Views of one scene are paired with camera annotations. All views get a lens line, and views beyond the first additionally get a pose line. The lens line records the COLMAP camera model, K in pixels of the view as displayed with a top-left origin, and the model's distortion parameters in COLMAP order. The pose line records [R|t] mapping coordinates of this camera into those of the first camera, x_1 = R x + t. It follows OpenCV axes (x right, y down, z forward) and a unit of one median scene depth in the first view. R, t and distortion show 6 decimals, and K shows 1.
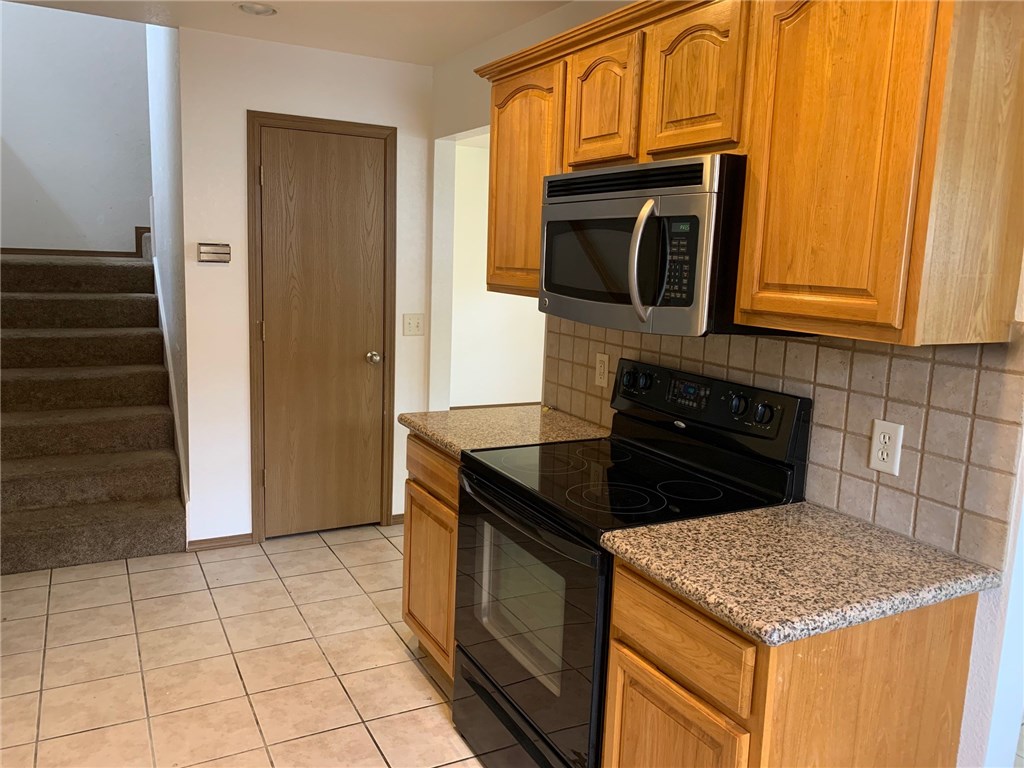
lens RADIAL K [[787.9, 0, 501.2], [0, 787.9, 377.8], [0, 0, 1]] dist [0.104472, -0.185079]
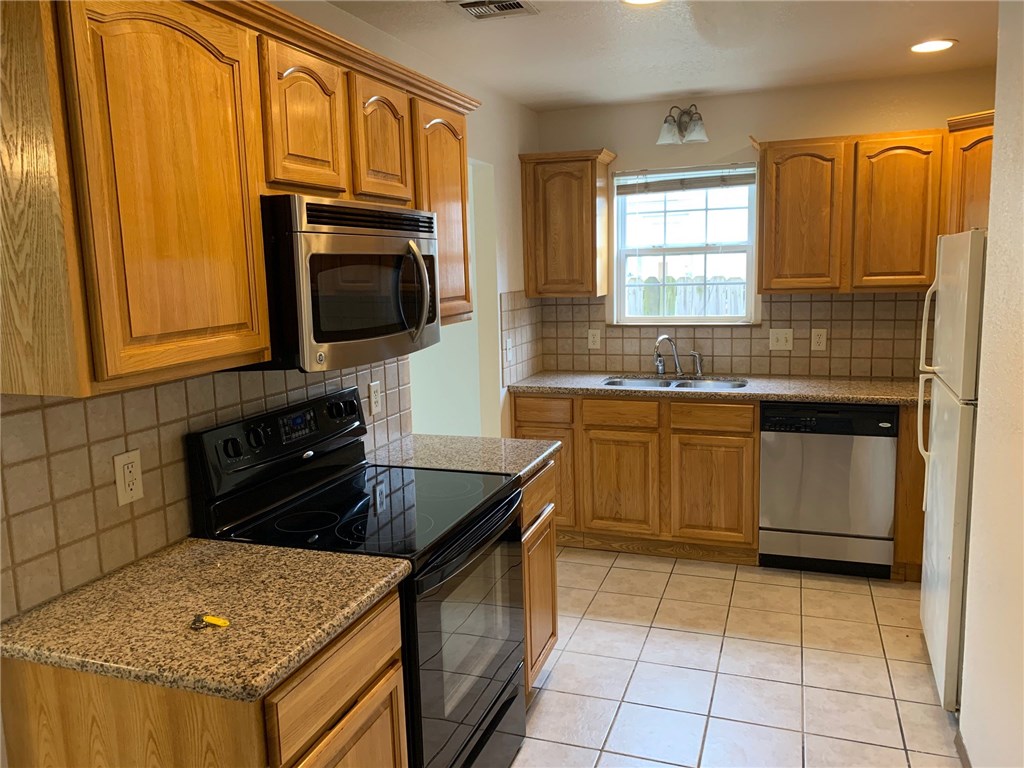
lens RADIAL K [[787.9, 0, 501.2], [0, 787.9, 377.8], [0, 0, 1]] dist [0.104472, -0.185079]
pose [[-0.671007, -0.125241, 0.730797, -0.675686], [0.120388, 0.954149, 0.274056, -0.285834], [-0.731613, 0.271872, -0.625163, 1.444310]]
